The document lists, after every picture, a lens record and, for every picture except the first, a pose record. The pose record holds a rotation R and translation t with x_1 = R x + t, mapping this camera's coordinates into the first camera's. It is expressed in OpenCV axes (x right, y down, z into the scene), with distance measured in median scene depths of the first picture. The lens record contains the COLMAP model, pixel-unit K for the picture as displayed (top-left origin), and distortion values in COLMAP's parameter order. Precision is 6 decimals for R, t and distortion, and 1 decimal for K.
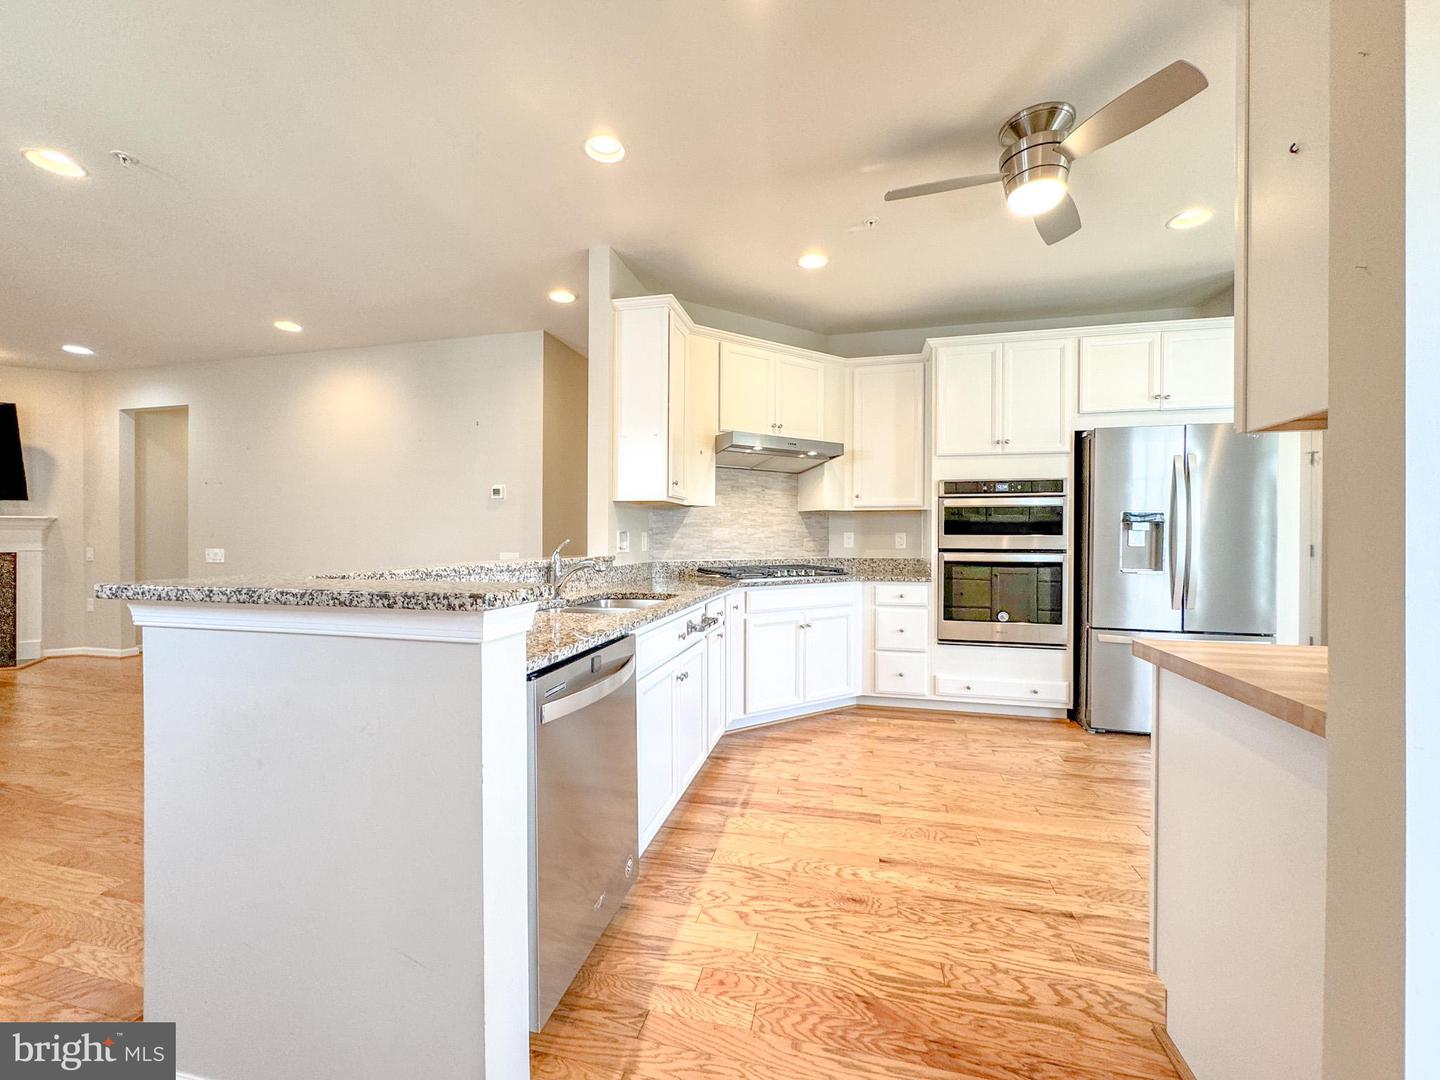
lens RADIAL K [[574.9, 0, 717.6], [0, 574.9, 537.9], [0, 0, 1]] dist [-0.003807, -0.000059]
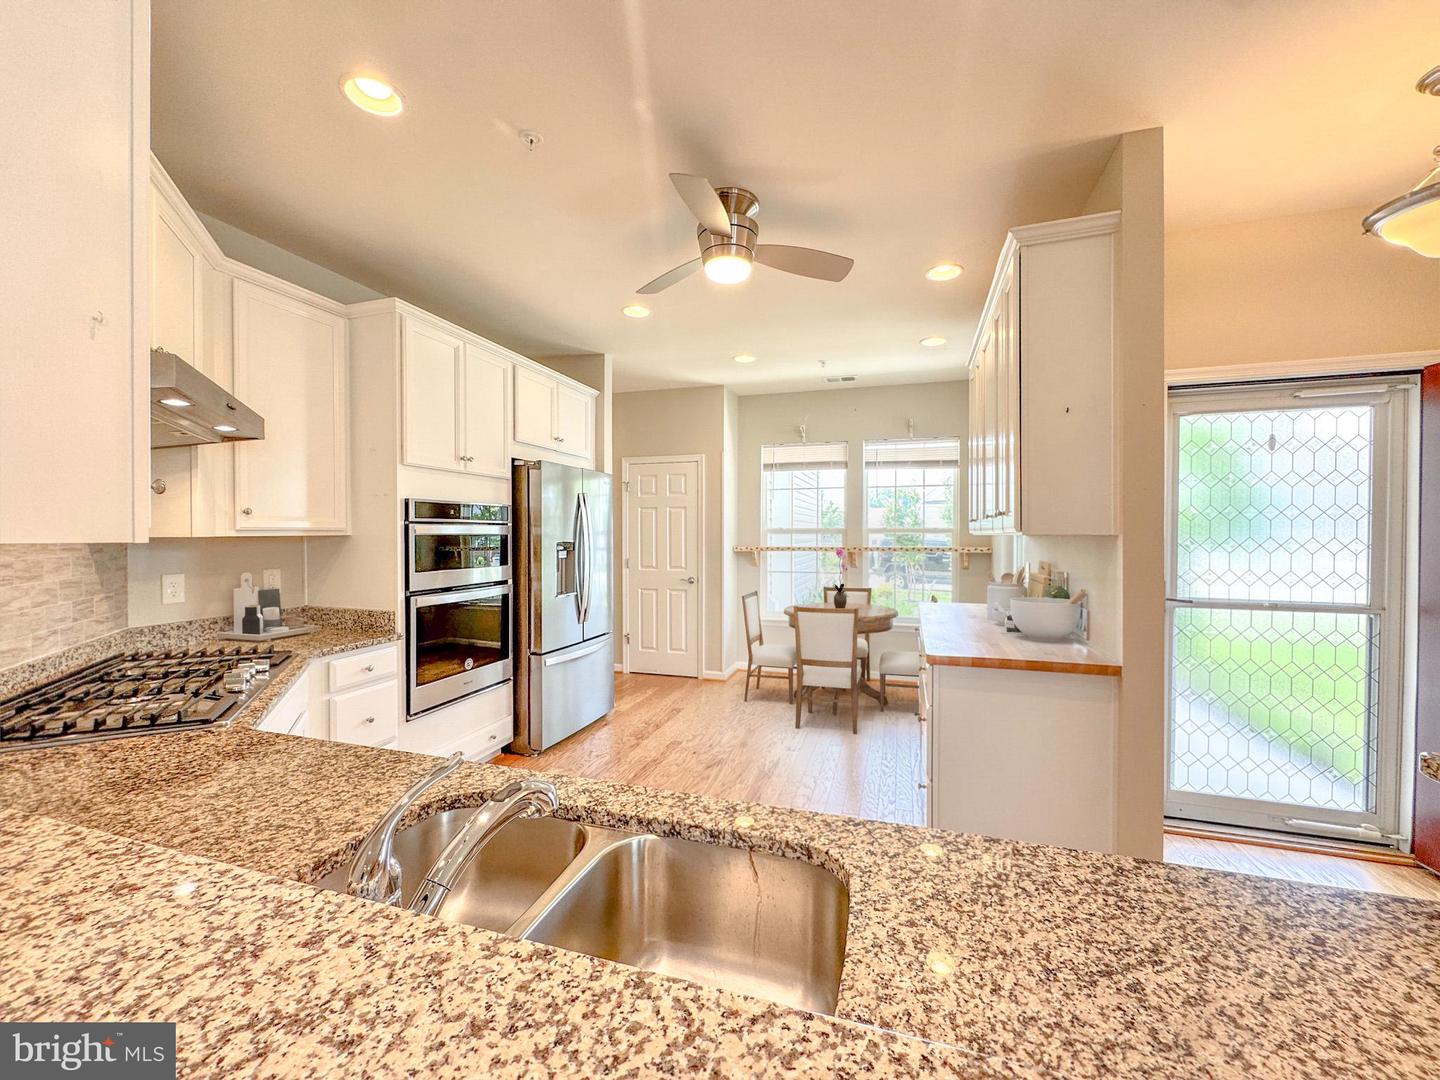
lens RADIAL K [[574.9, 0, 719.6], [0, 574.9, 540.7], [0, 0, 1]] dist [-0.003807, -0.000059]
pose [[0.059648, -0.018131, 0.998055, -0.334119], [0.002819, 0.999834, 0.017995, -0.061427], [-0.998216, 0.001740, 0.059689, 0.584746]]
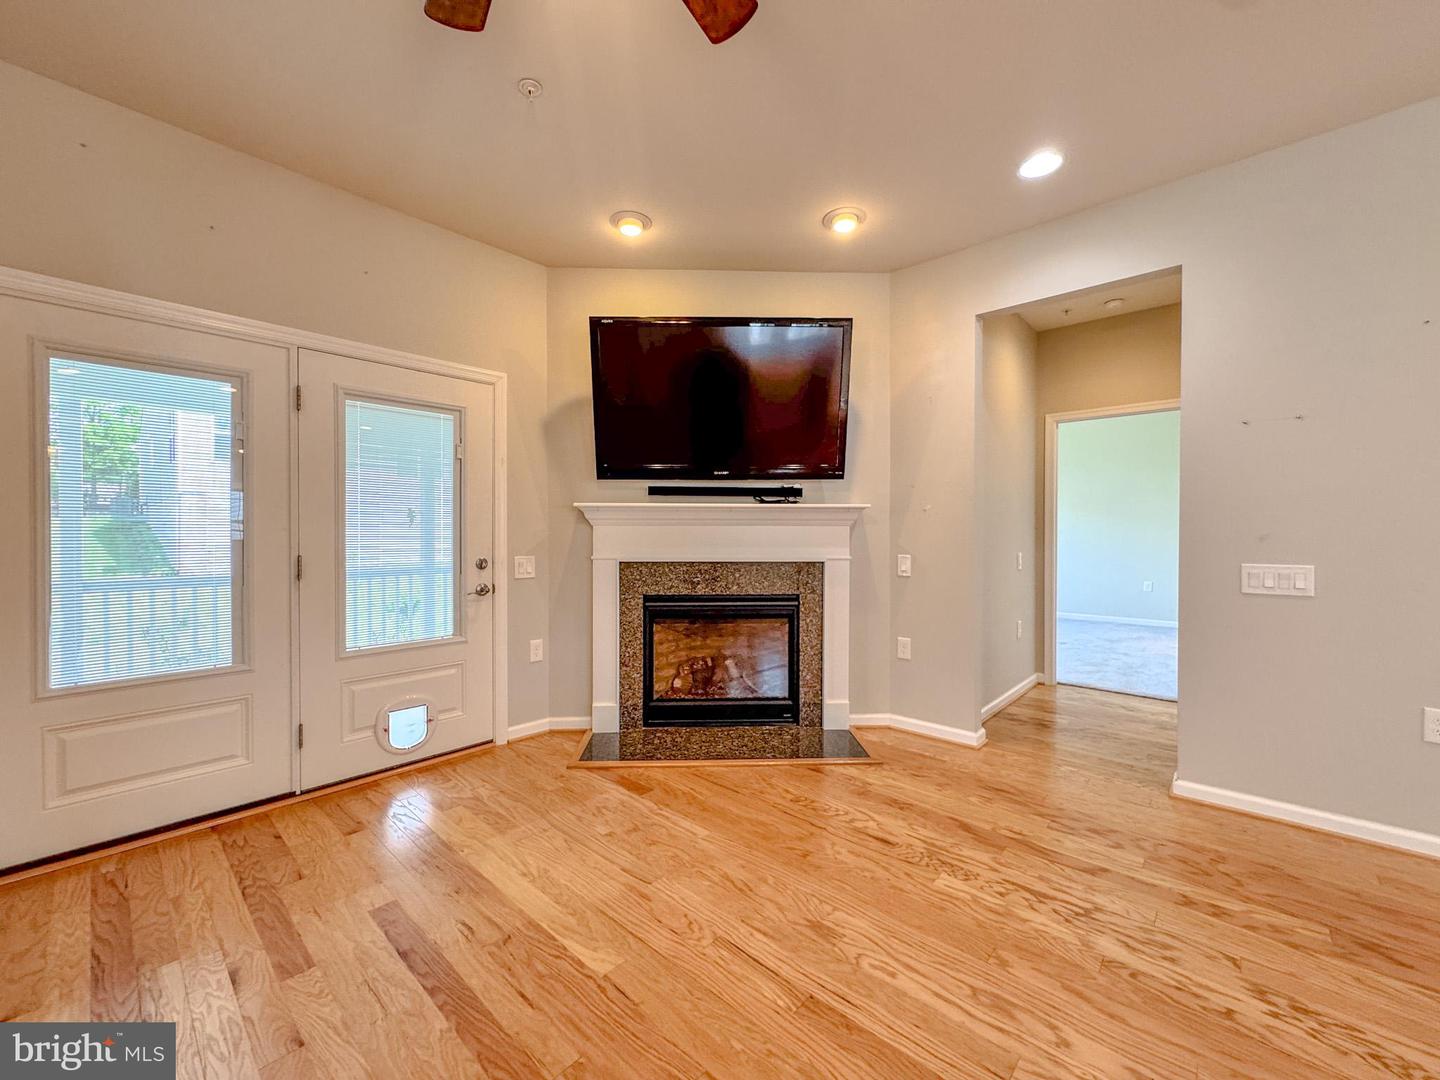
lens RADIAL K [[574.9, 0, 722.1], [0, 574.9, 541.9], [0, 0, 1]] dist [-0.003807, -0.000059]
pose [[0.876307, 0.004070, -0.481736, -1.528844], [0.000419, 0.999957, 0.009211, -0.004108], [0.481753, -0.008274, 0.876268, 0.577763]]
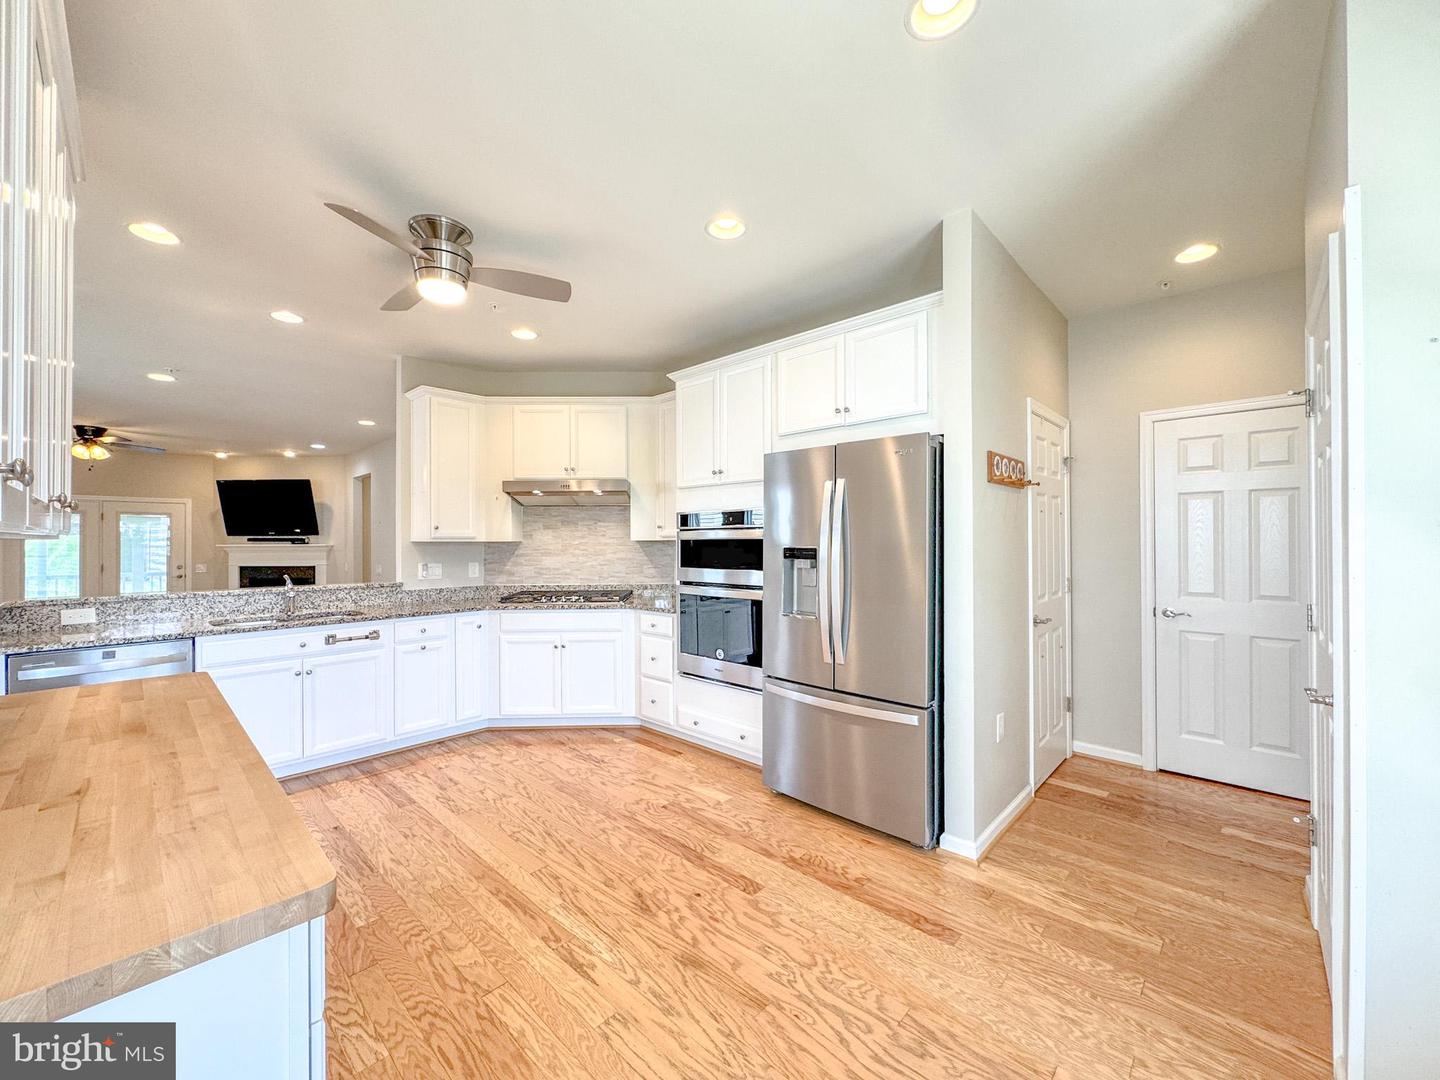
lens RADIAL K [[574.9, 0, 716.4], [0, 574.9, 537.1], [0, 0, 1]] dist [-0.003807, -0.000059]
pose [[0.868474, -0.011953, -0.495591, 0.983744], [0.007467, 0.999911, -0.011033, -0.048191], [0.495679, 0.005881, 0.868486, 0.164030]]
